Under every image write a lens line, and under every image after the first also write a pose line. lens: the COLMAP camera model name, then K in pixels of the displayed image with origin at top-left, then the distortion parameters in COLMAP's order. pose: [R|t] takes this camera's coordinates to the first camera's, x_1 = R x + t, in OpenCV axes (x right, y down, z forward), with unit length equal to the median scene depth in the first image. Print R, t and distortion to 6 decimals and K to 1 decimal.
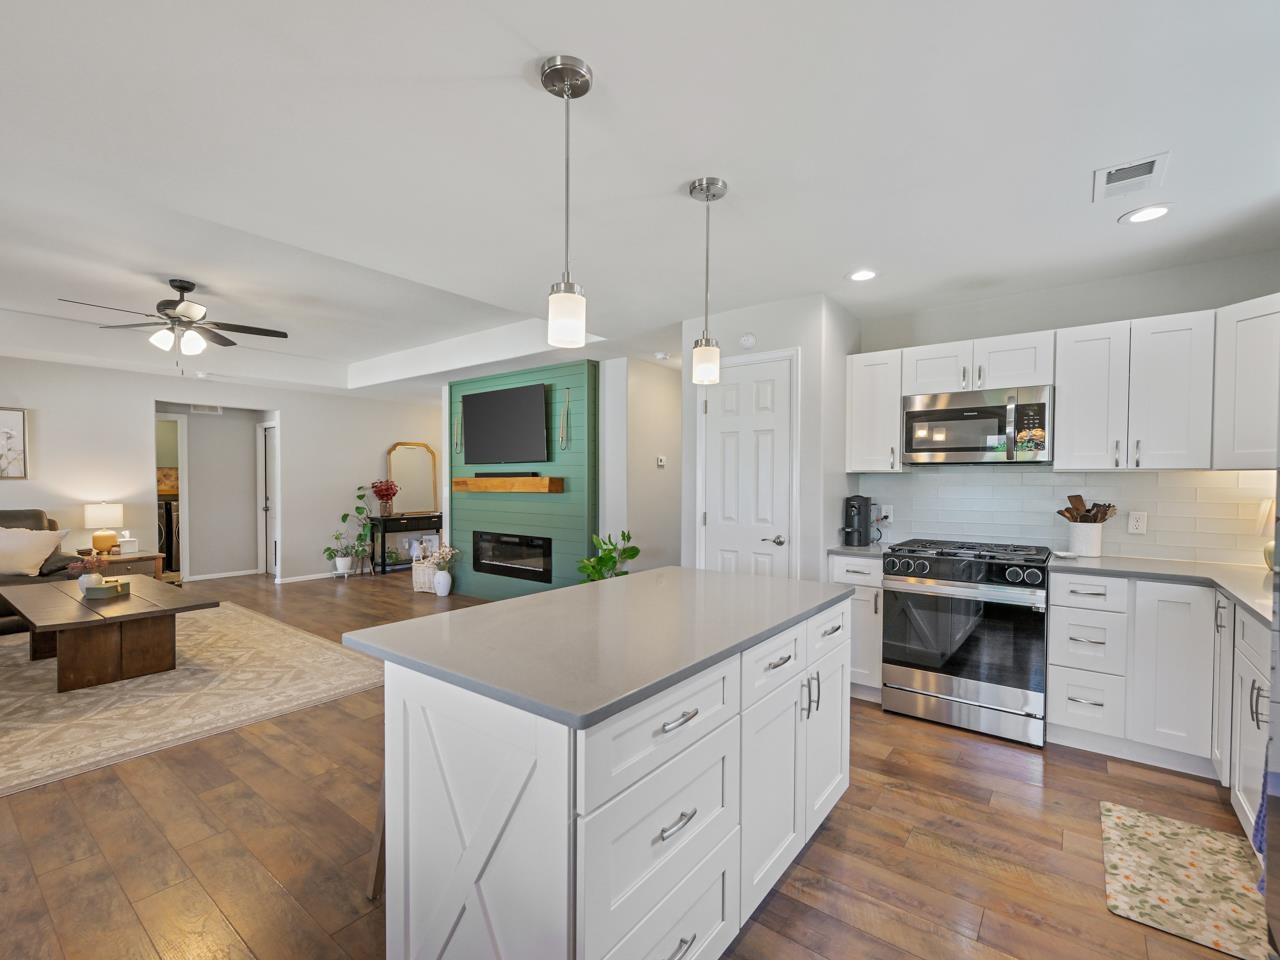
lens RADIAL K [[575.2, 0, 635.9], [0, 575.2, 491.4], [0, 0, 1]] dist [0.010301, -0.000925]
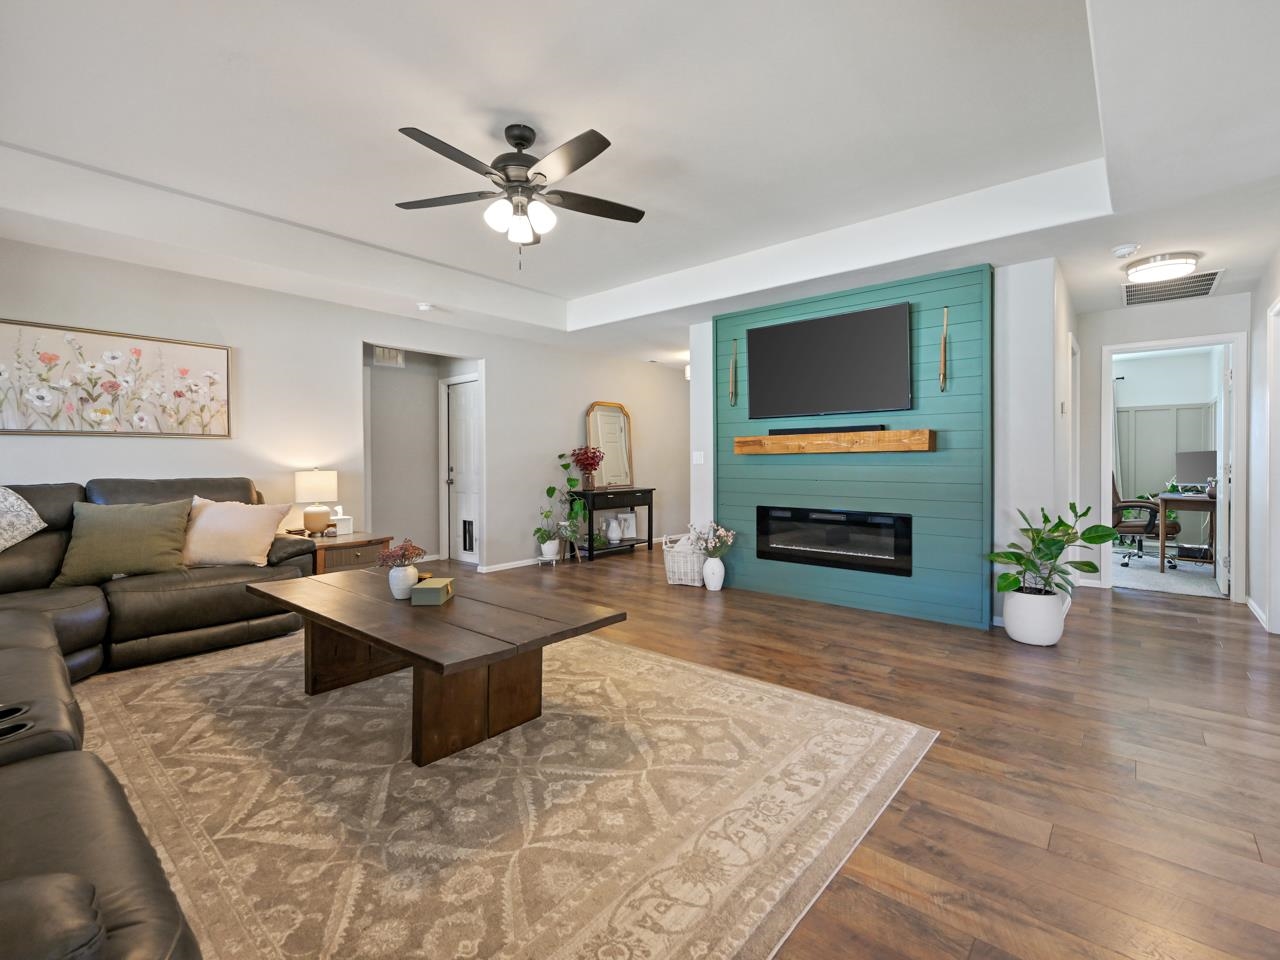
lens RADIAL K [[574.2, 0, 642.2], [0, 574.2, 468.9], [0, 0, 1]] dist [-0.000513, -0.000503]
pose [[0.999227, -0.005773, -0.038884, -0.475514], [0.005480, 0.999956, -0.007638, 0.028104], [0.038927, 0.007419, 0.999215, 0.264803]]
